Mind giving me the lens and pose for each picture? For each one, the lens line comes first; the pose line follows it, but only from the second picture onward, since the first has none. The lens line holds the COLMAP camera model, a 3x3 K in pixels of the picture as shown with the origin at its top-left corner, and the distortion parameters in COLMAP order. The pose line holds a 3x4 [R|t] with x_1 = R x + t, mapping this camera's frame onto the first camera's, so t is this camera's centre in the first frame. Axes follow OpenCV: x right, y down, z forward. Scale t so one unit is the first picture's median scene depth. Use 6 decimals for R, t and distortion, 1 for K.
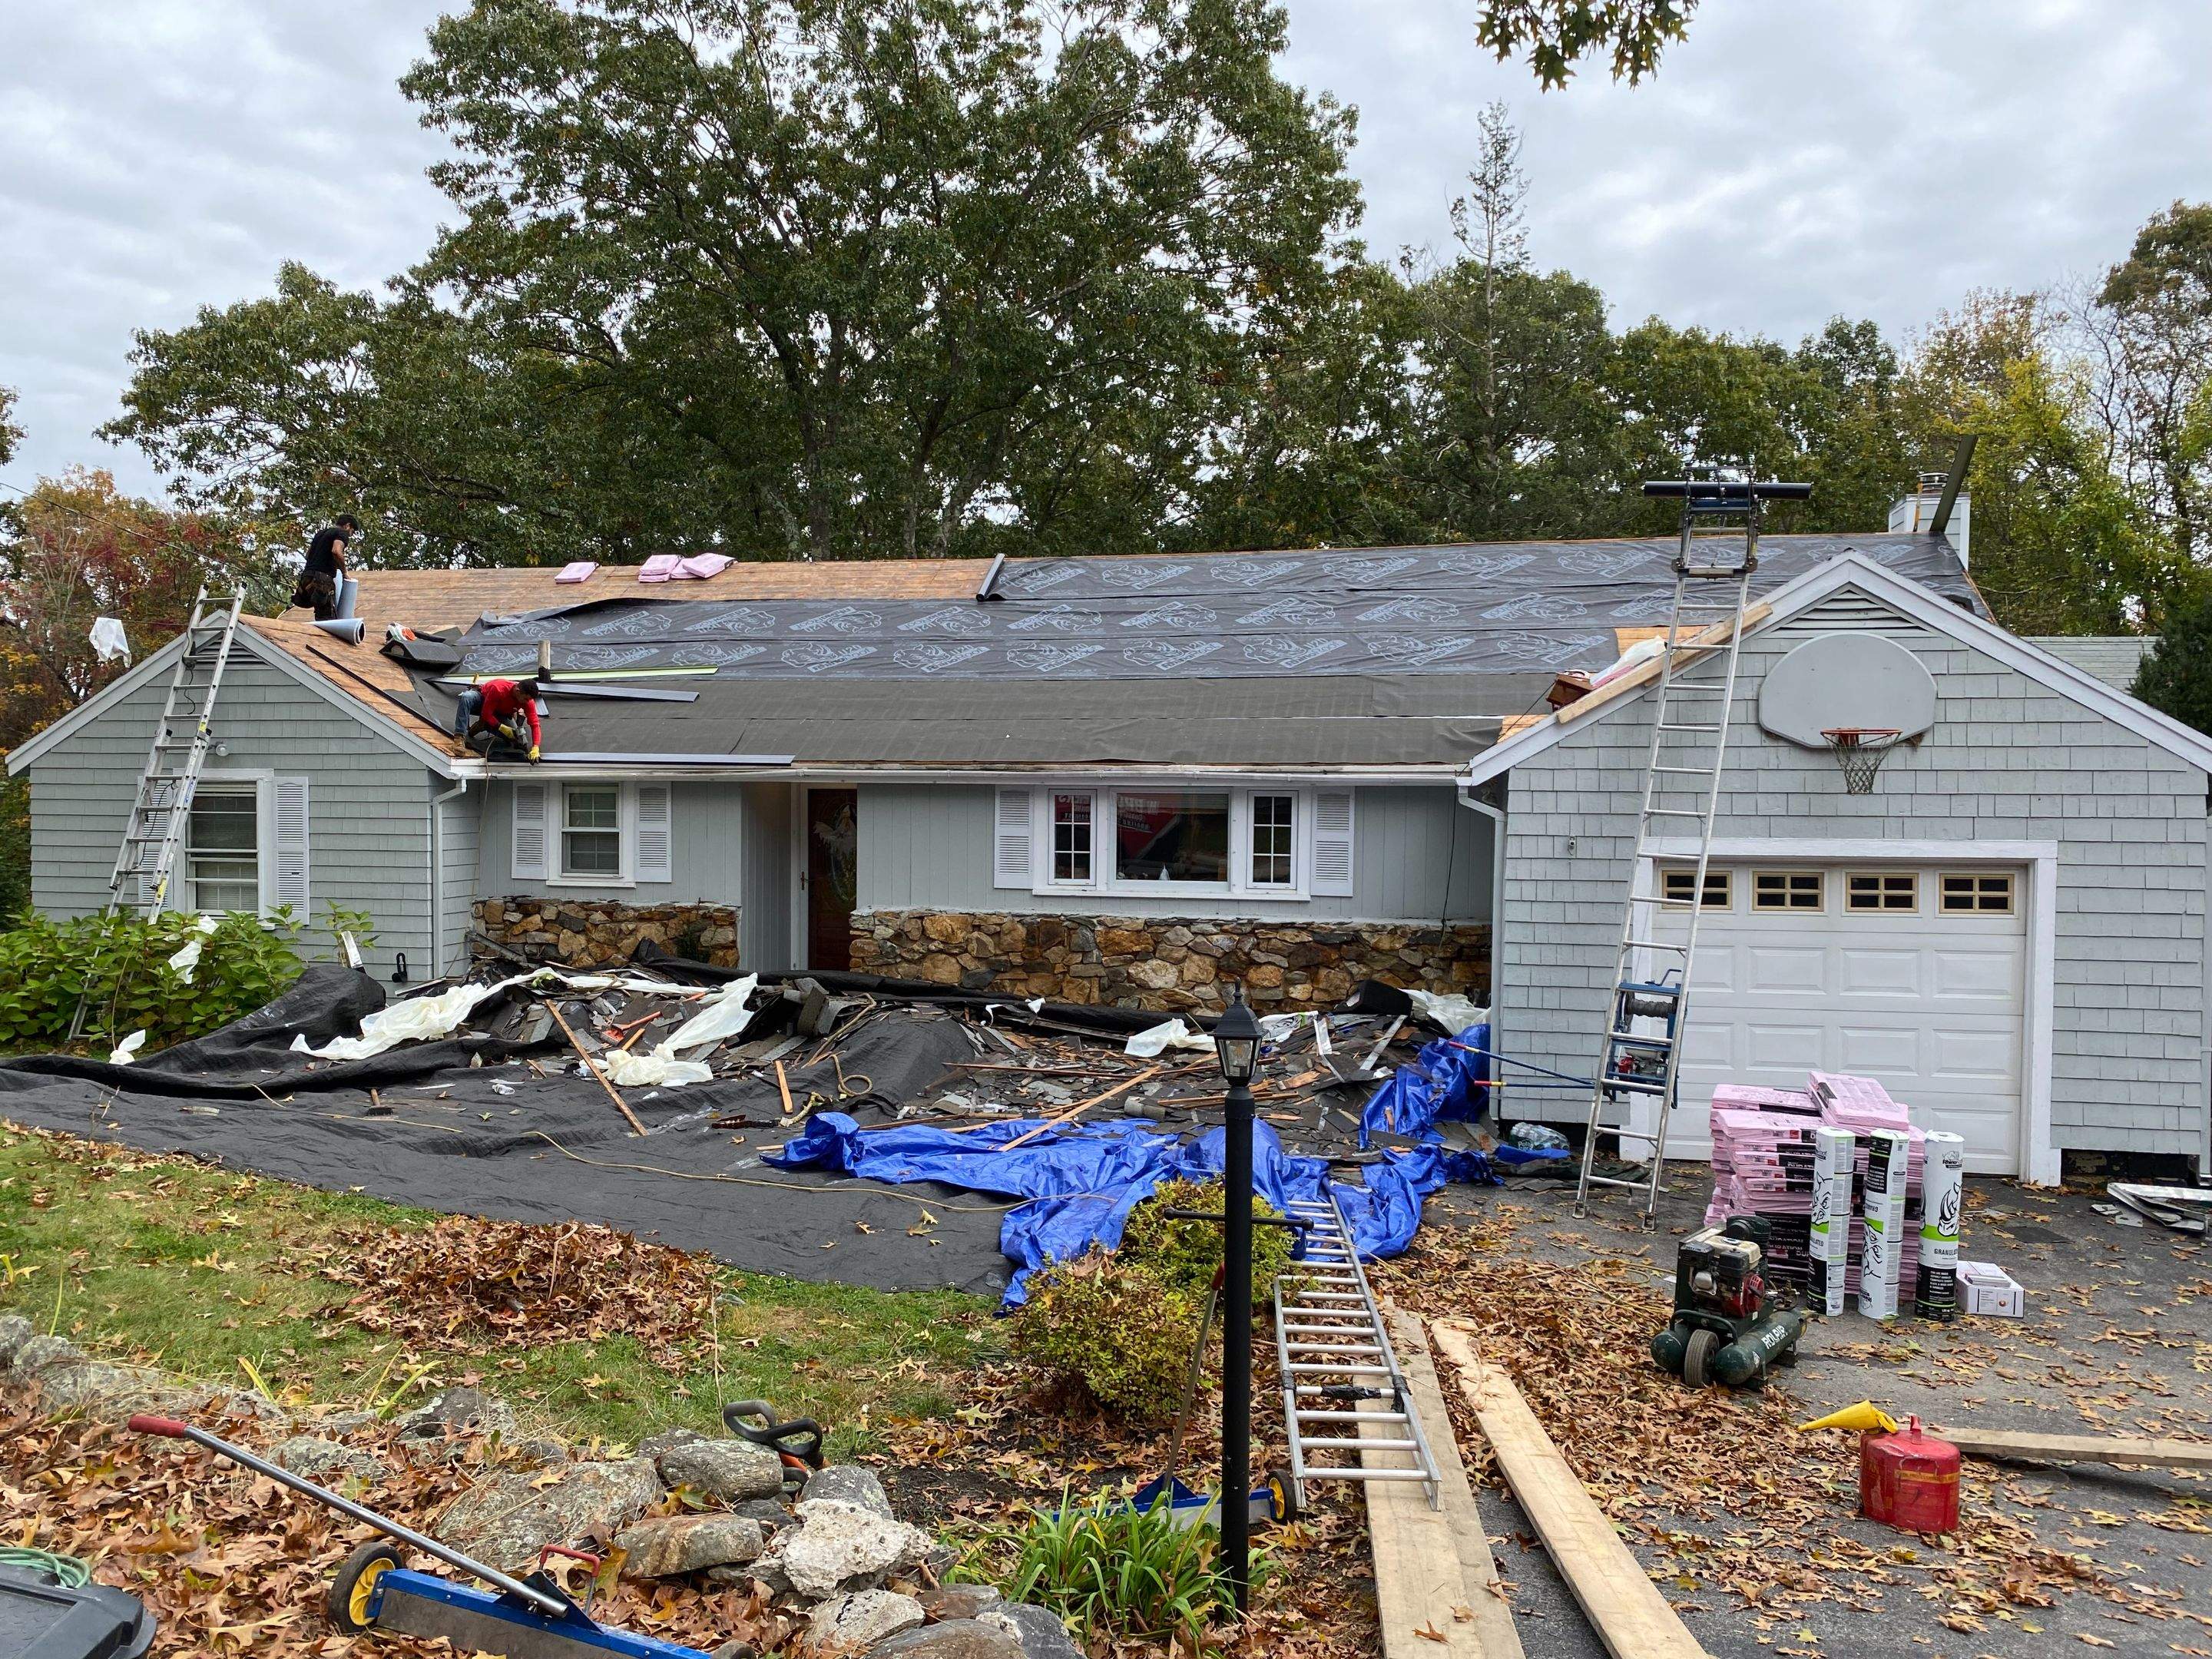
lens RADIAL K [[1713.2, 0, 1119.1], [0, 1713.2, 846.3], [0, 0, 1]] dist [0.004607, 0.006404]
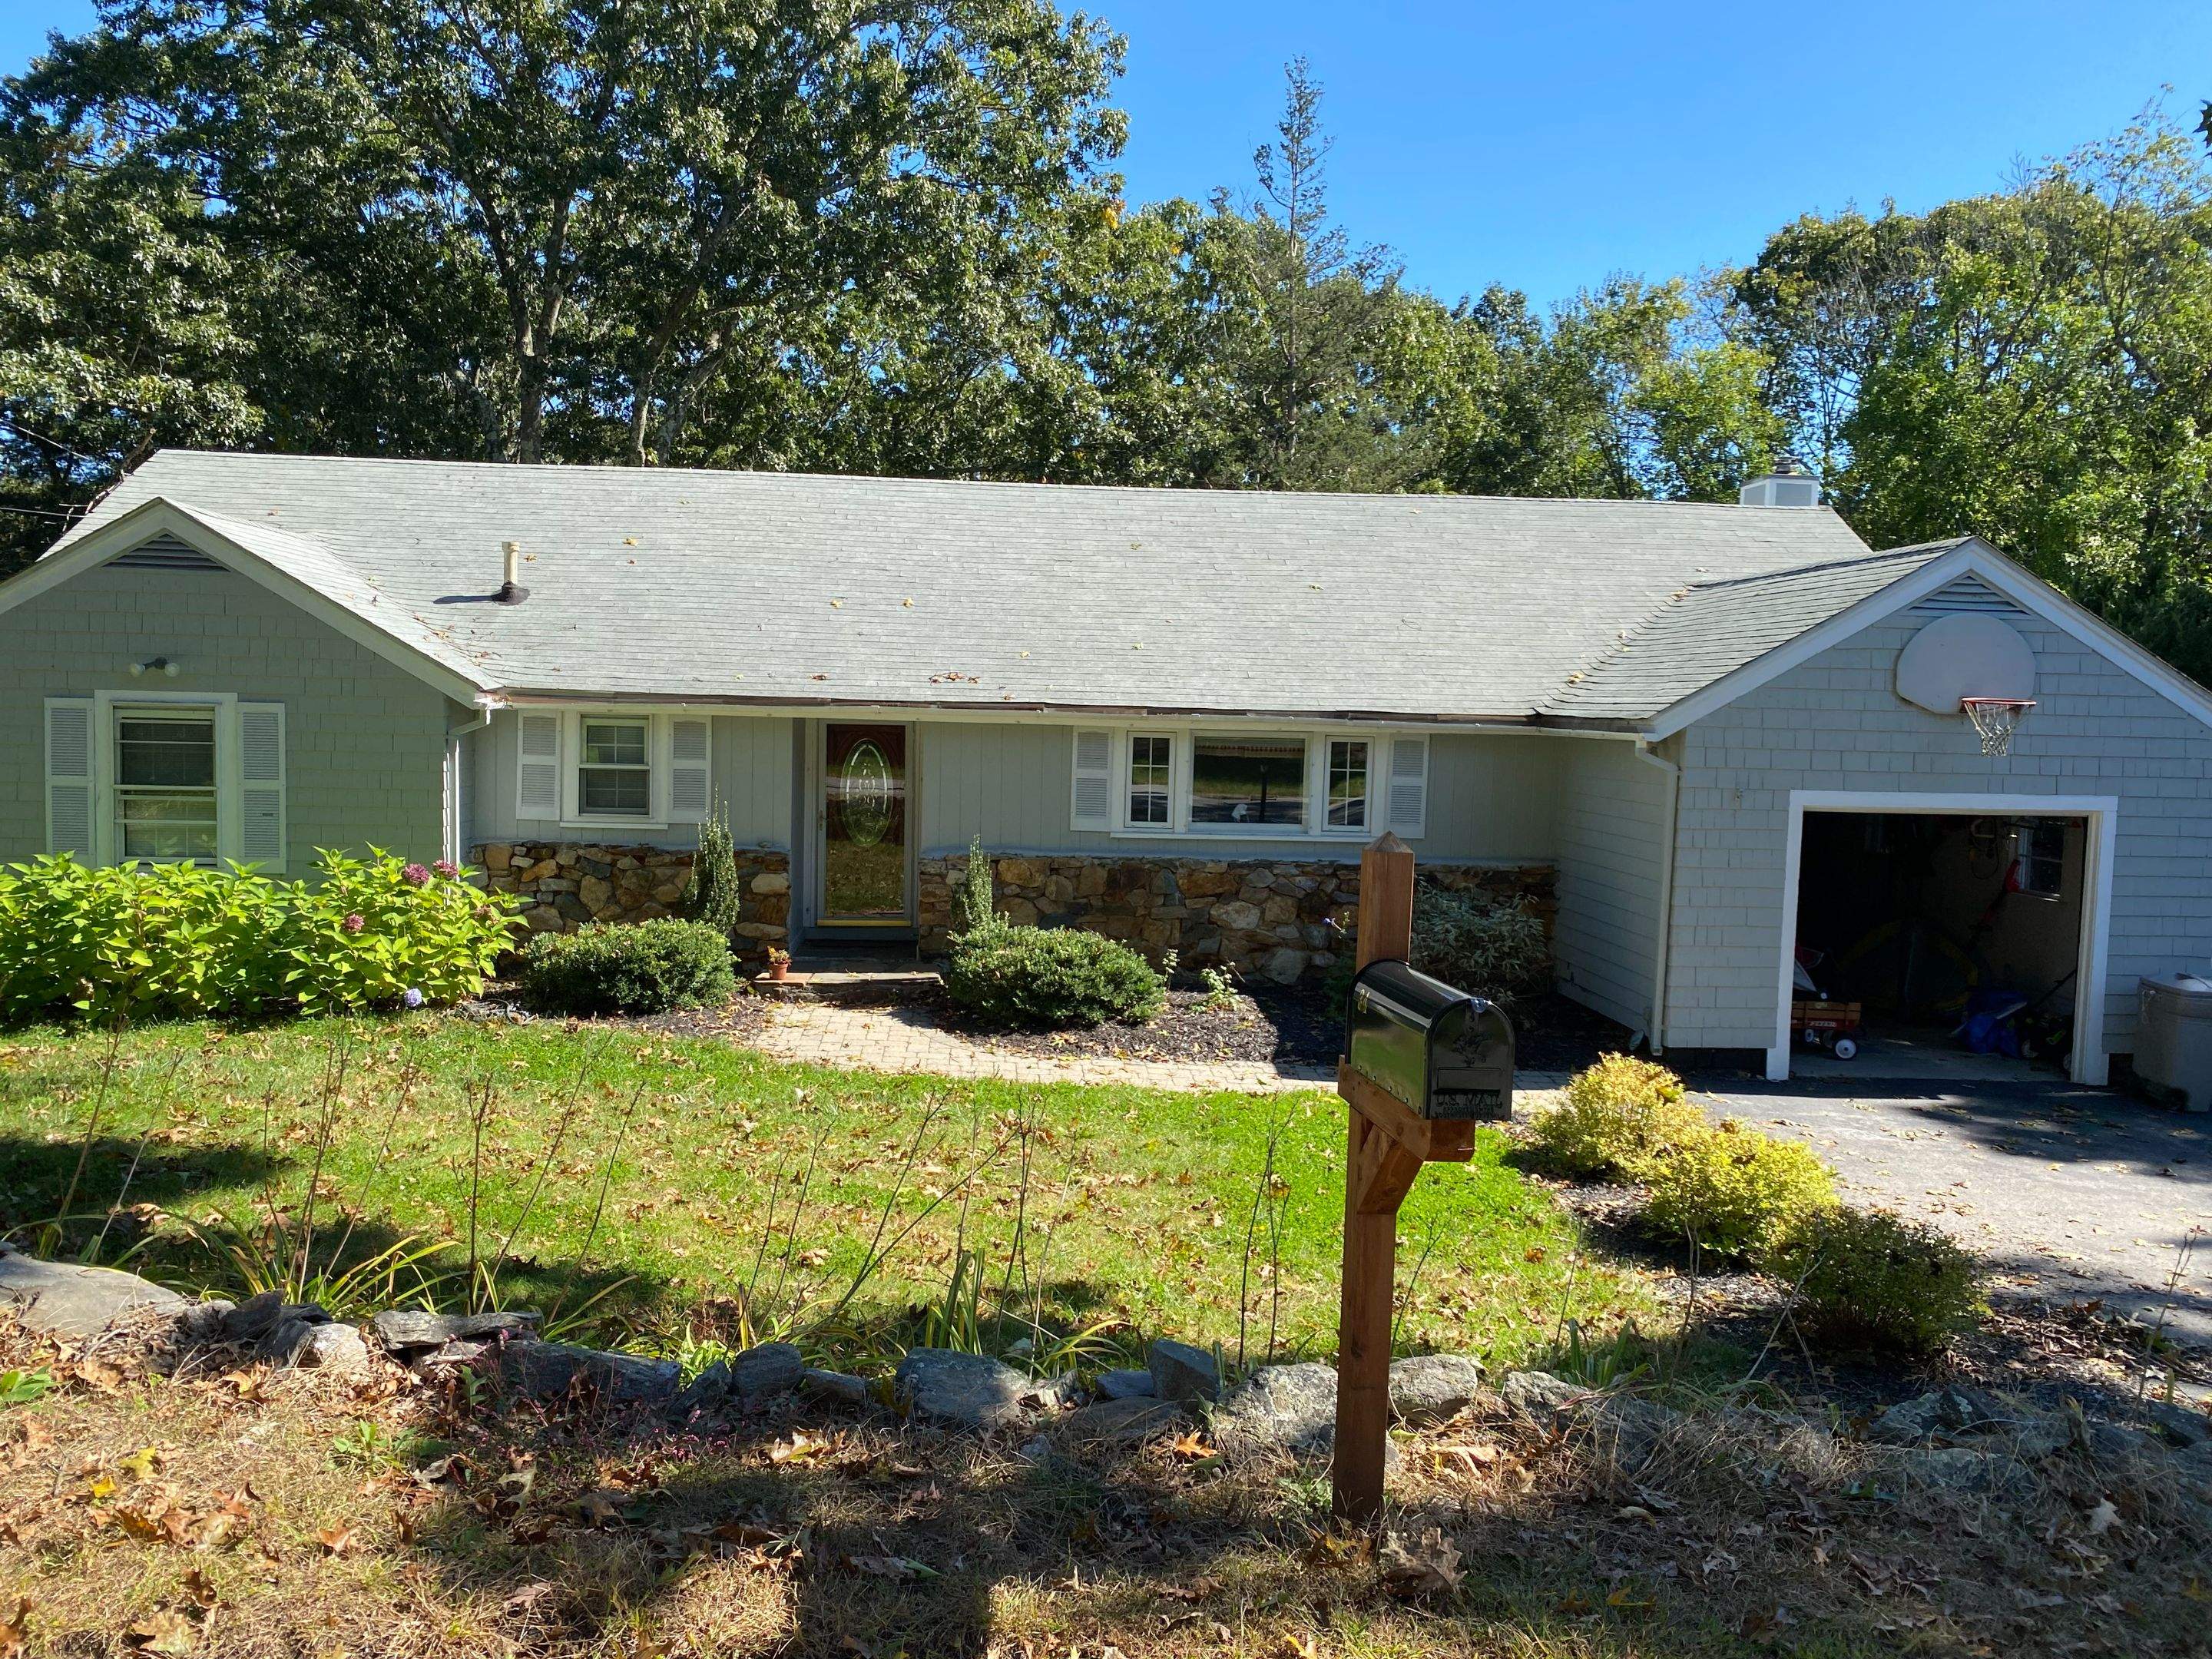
lens RADIAL K [[1713.2, 0, 1119.1], [0, 1713.2, 846.3], [0, 0, 1]] dist [0.004607, 0.006404]
pose [[0.958073, -0.004872, 0.286484, -0.156066], [-0.008864, 0.998873, 0.046630, -0.006129], [-0.286388, -0.047214, 0.956950, 0.022083]]
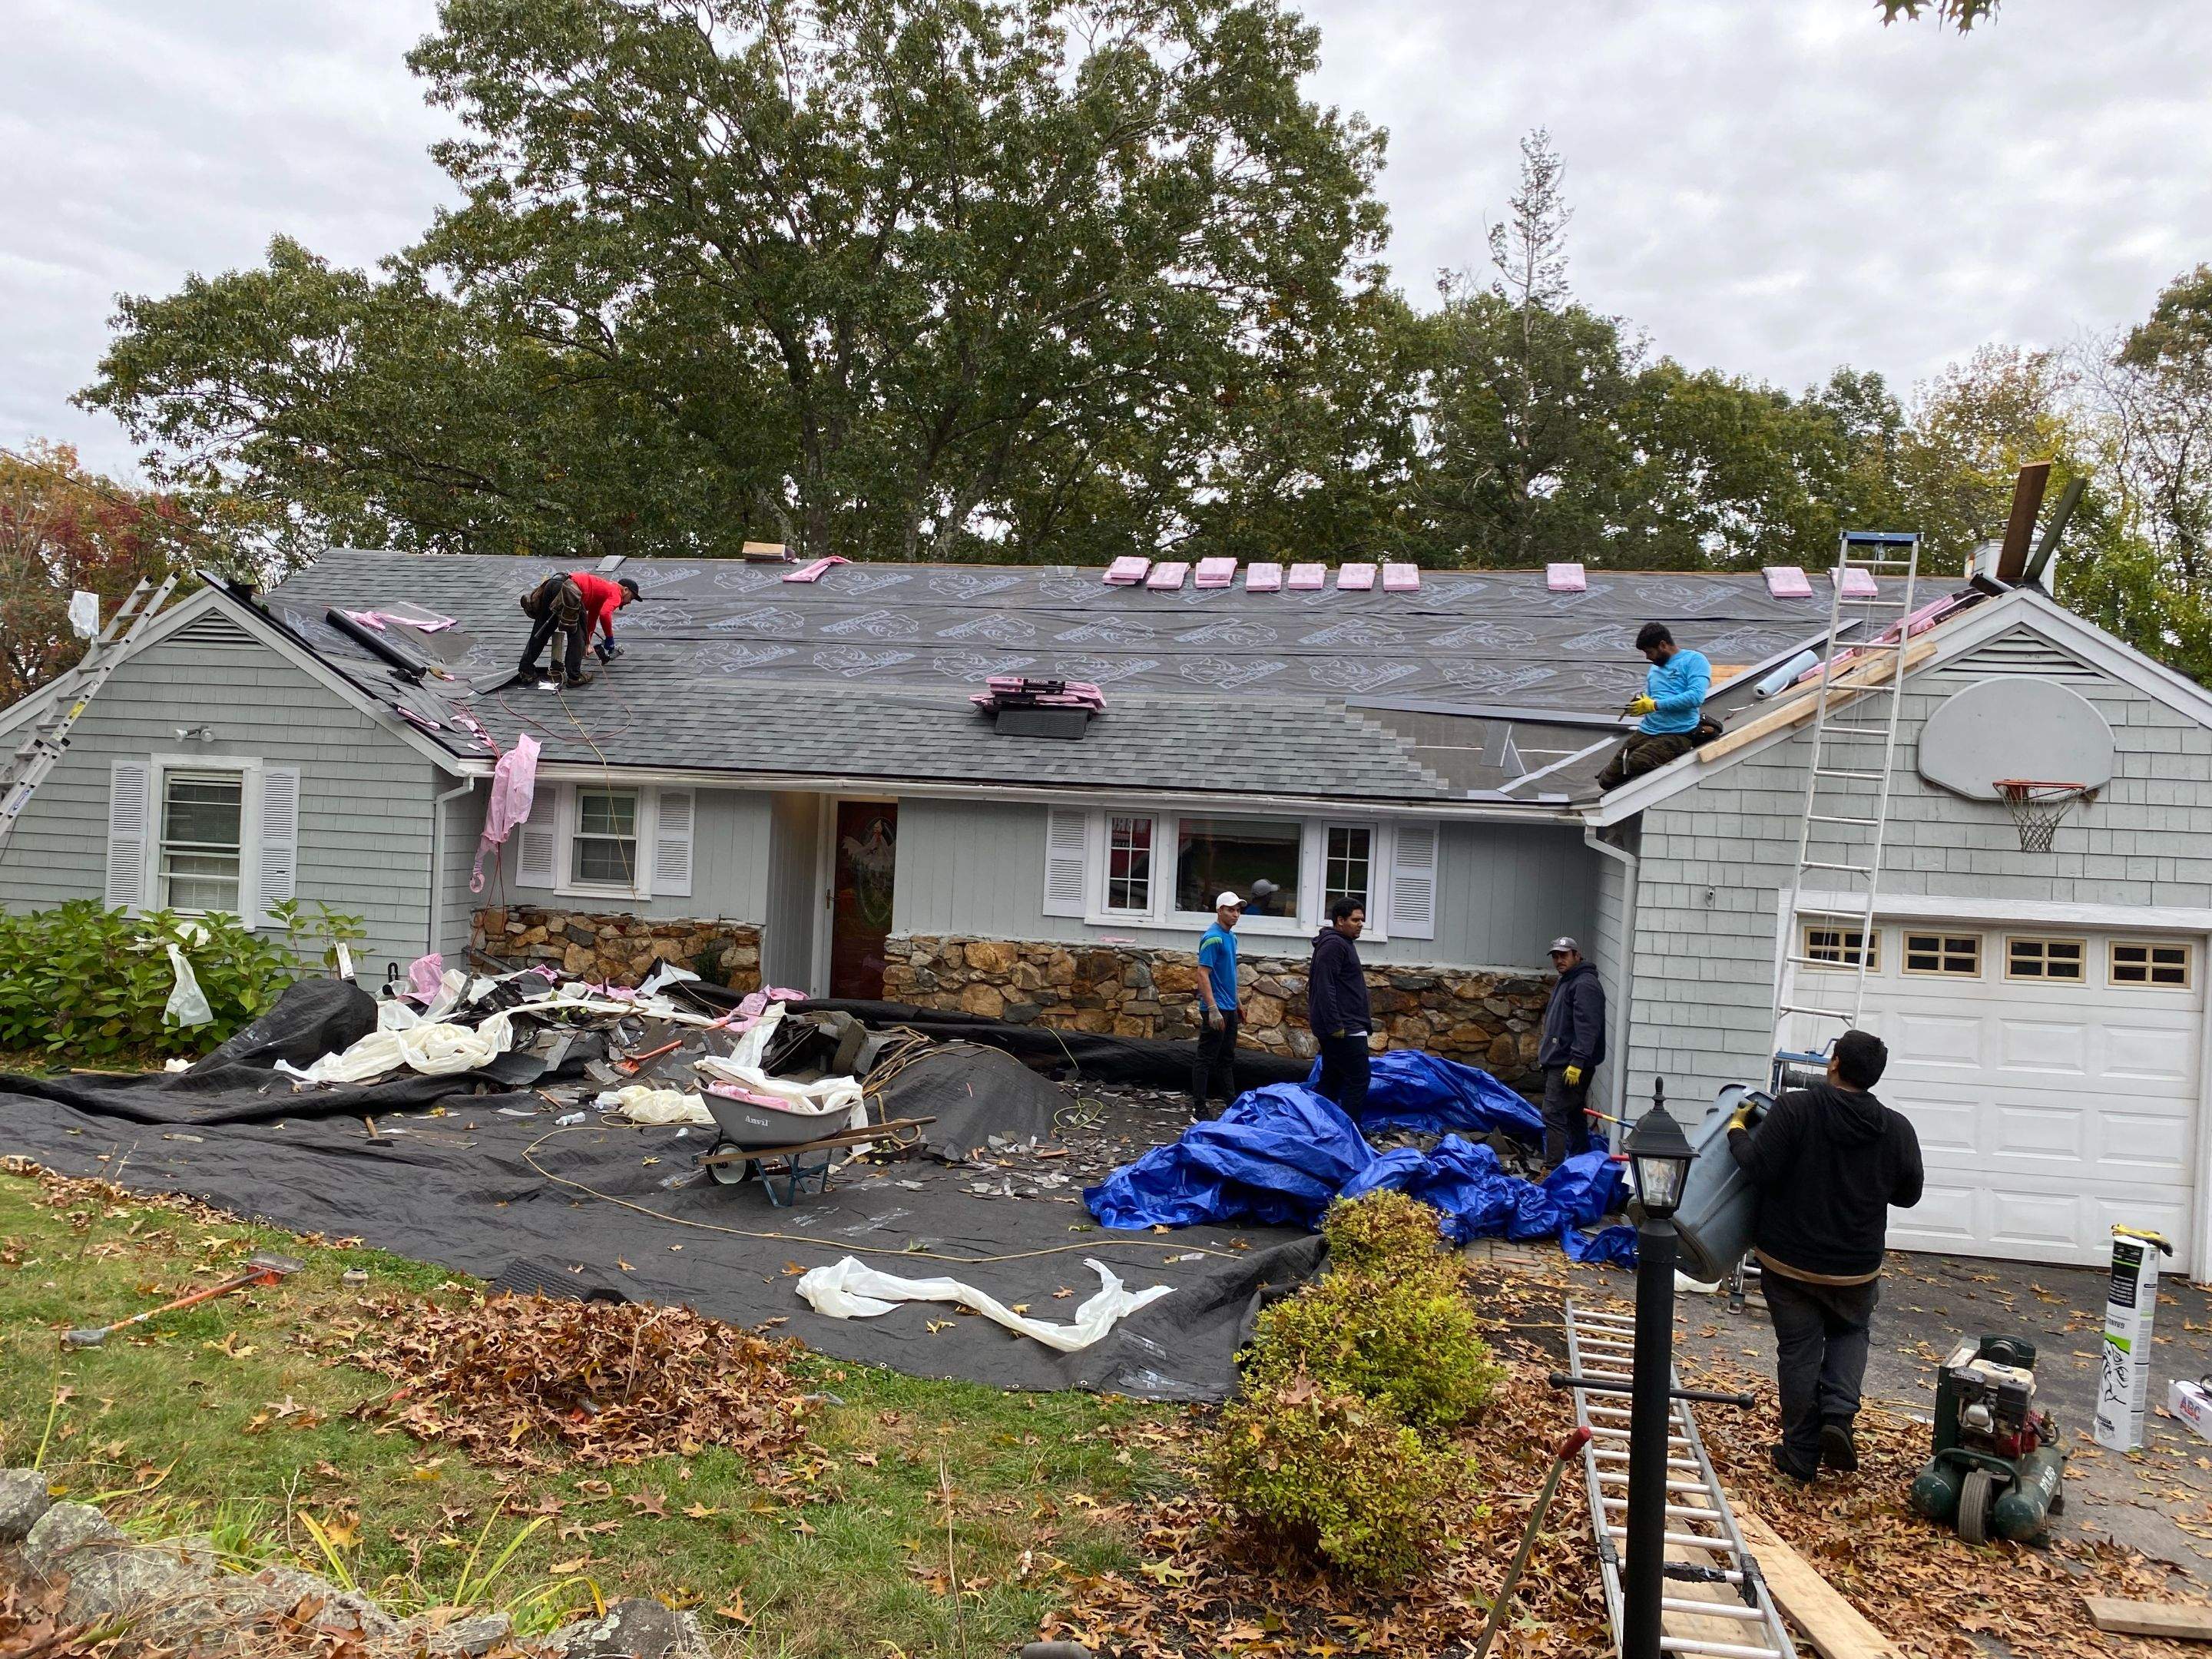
lens RADIAL K [[1711.9, 0, 1116.2], [0, 1711.9, 819.0], [0, 0, 1]] dist [0.004834, 0.006466]
pose [[0.998910, 0.037962, 0.027144, -0.028795], [-0.037144, 0.998858, -0.030051, -0.000769], [-0.028254, 0.029010, 0.999180, 0.033315]]
